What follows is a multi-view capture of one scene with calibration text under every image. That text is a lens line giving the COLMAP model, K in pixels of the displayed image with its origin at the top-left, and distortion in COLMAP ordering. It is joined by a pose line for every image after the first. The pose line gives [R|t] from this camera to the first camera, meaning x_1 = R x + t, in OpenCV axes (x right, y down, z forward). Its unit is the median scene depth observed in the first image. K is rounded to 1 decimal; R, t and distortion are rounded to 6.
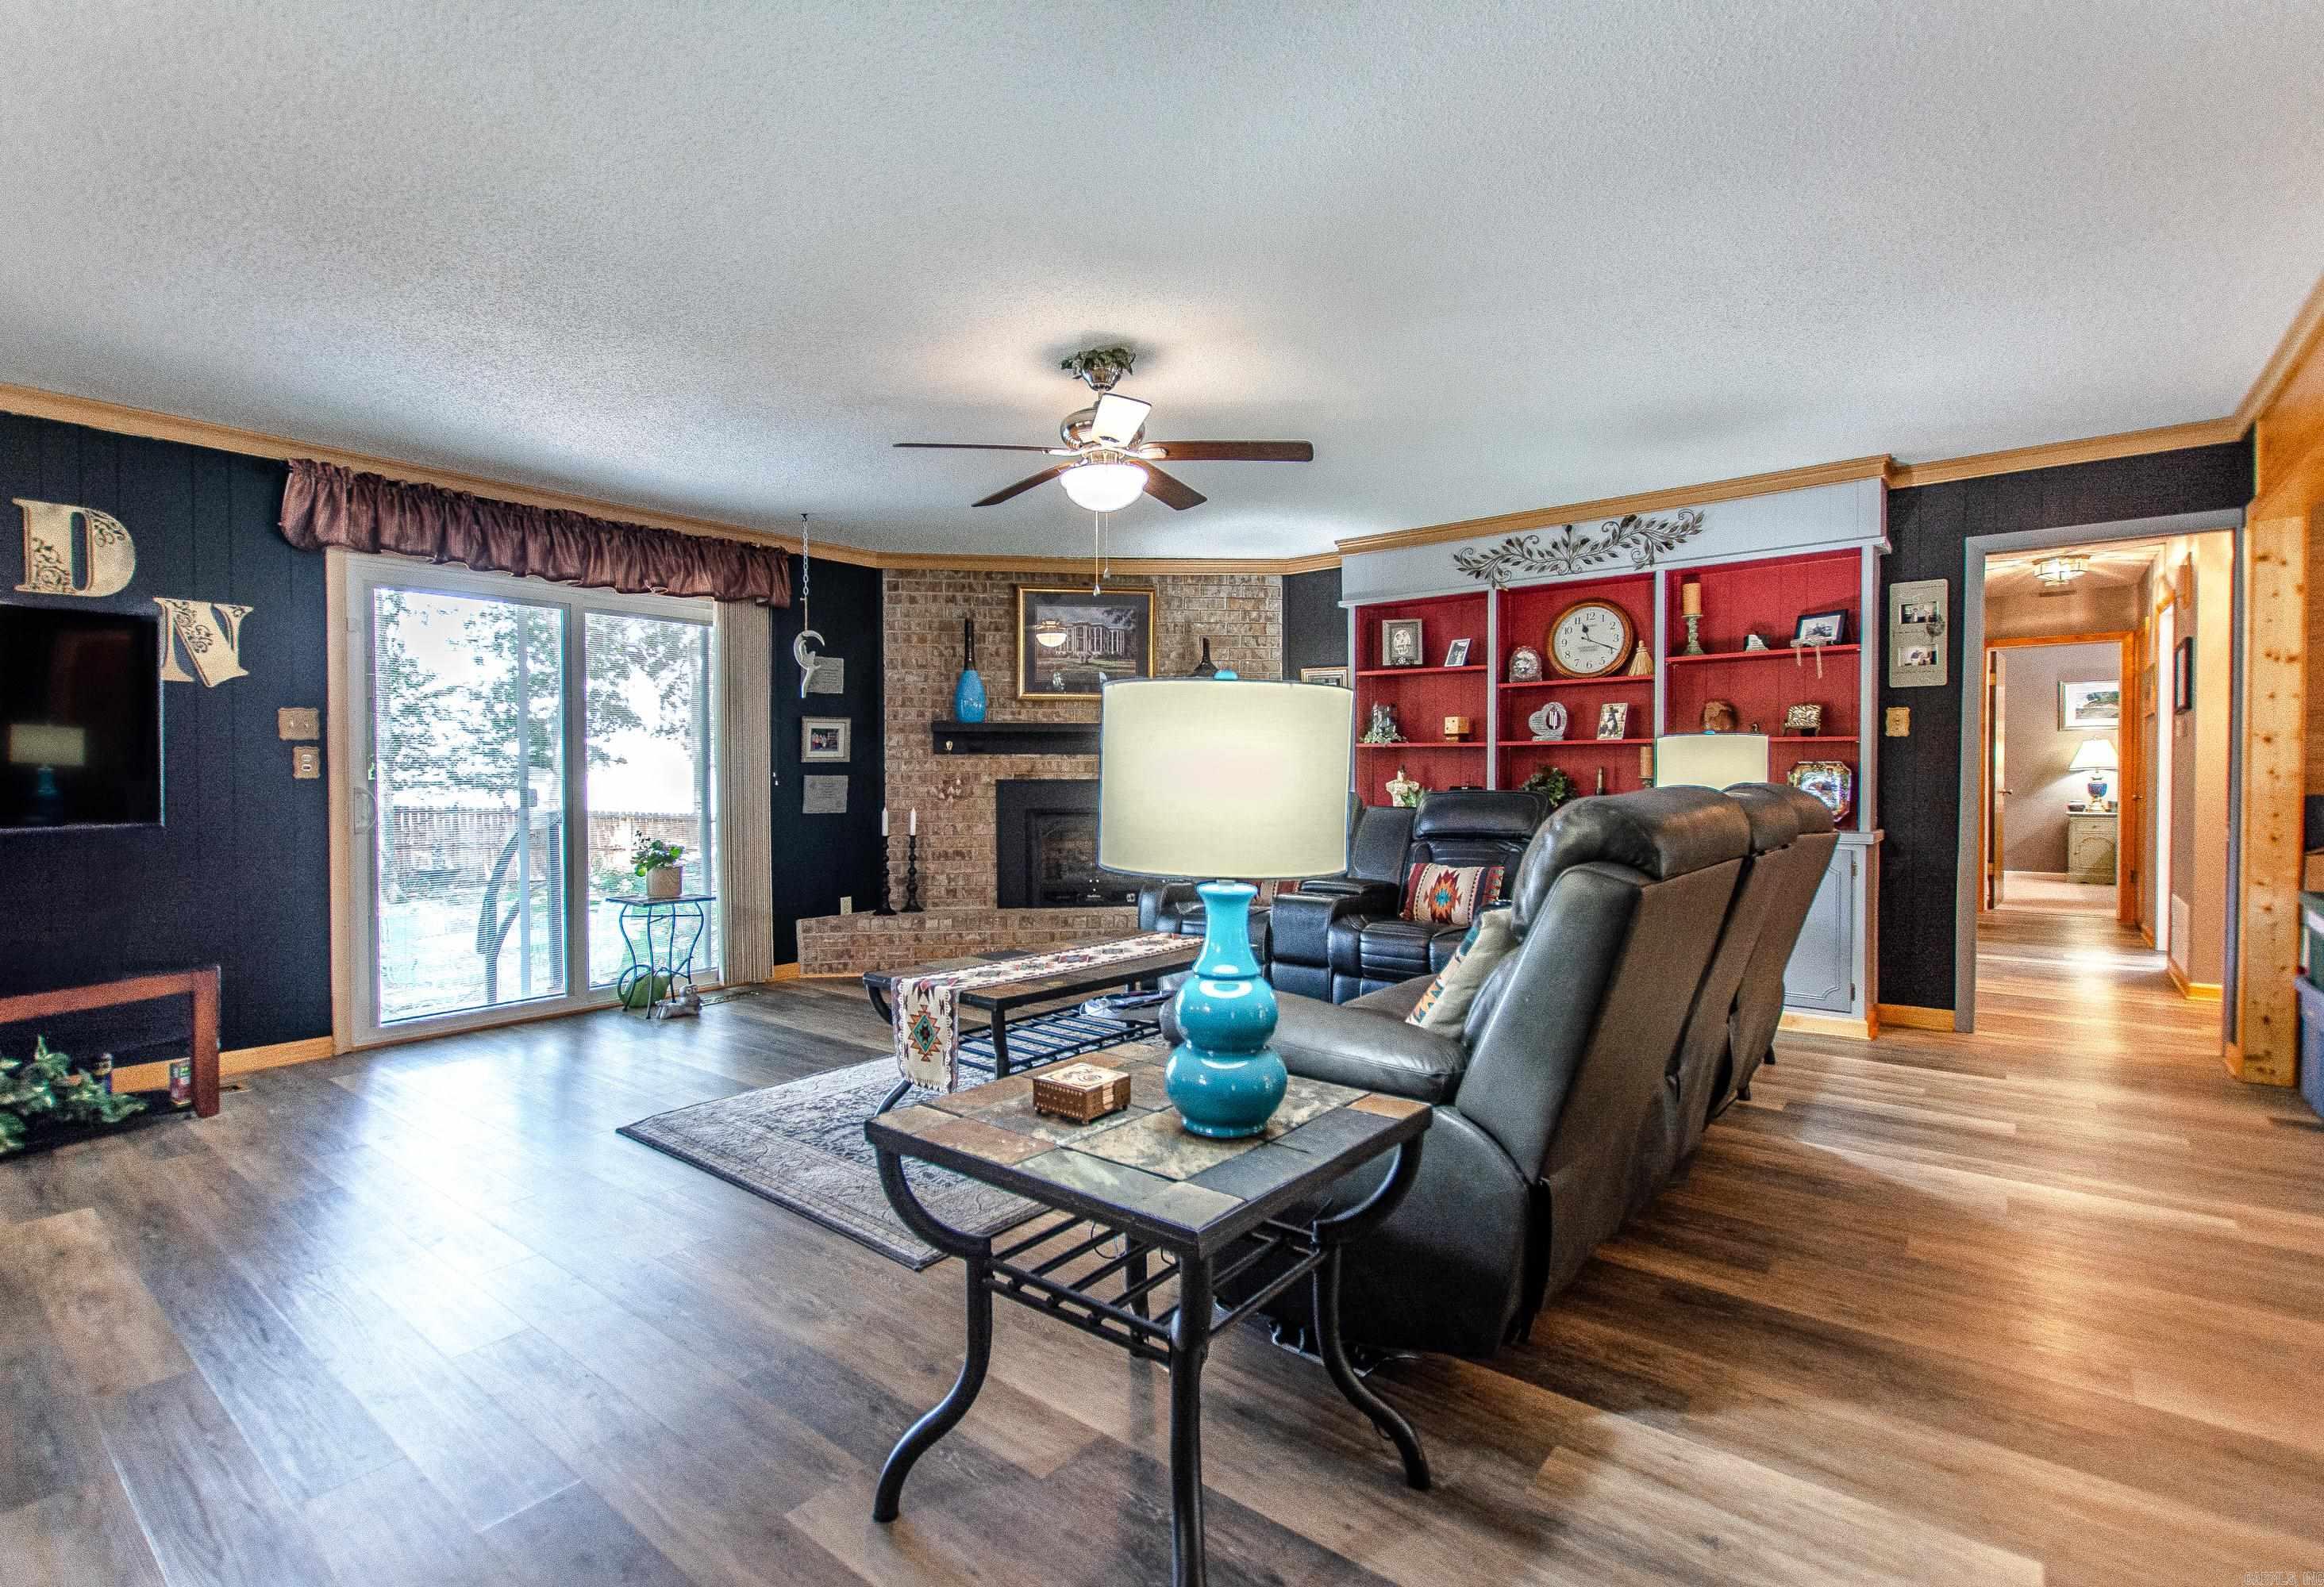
lens RADIAL K [[1070.6, 0, 1102.6], [0, 1070.6, 791.2], [0, 0, 1]] dist [0.012778, 0.000237]
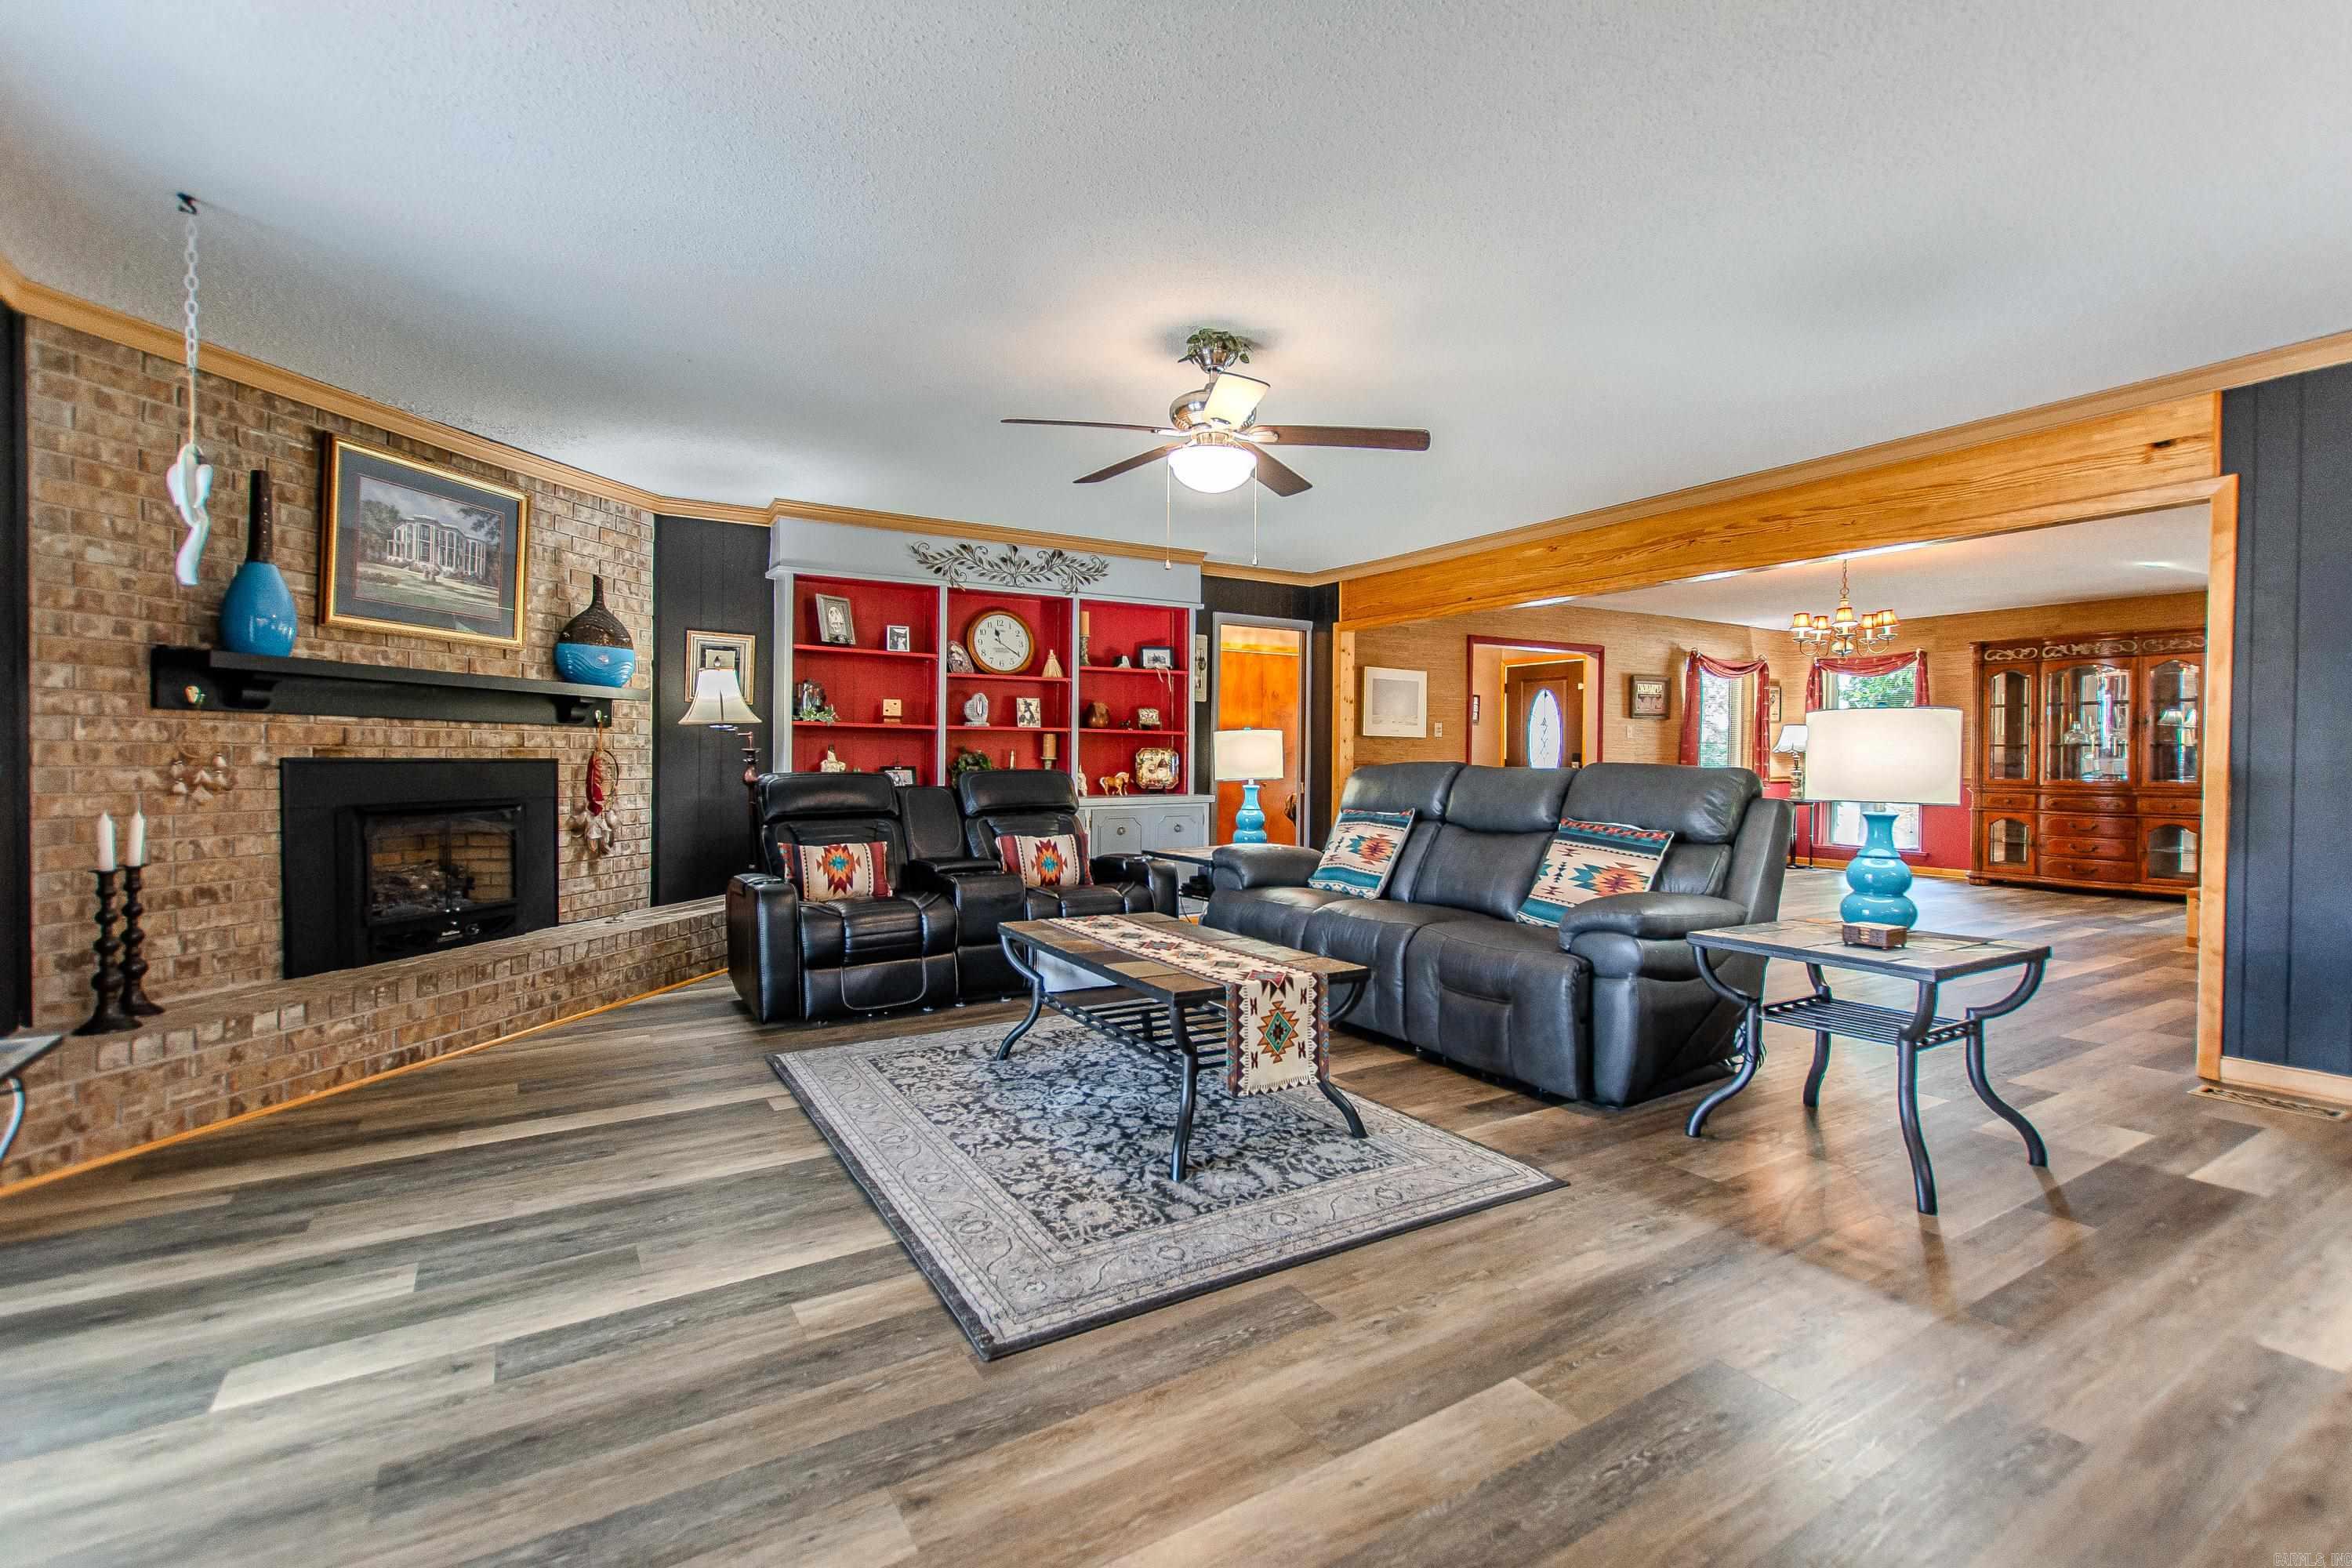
lens RADIAL K [[1050.6, 0, 1166.4], [0, 1050.6, 776.0], [0, 0, 1]] dist [-0.001118, 0.000059]
pose [[0.328230, -0.011407, 0.944529, -0.528679], [0.009950, 0.999913, 0.008619, -0.001326], [-0.944545, 0.006569, 0.328315, 0.400766]]
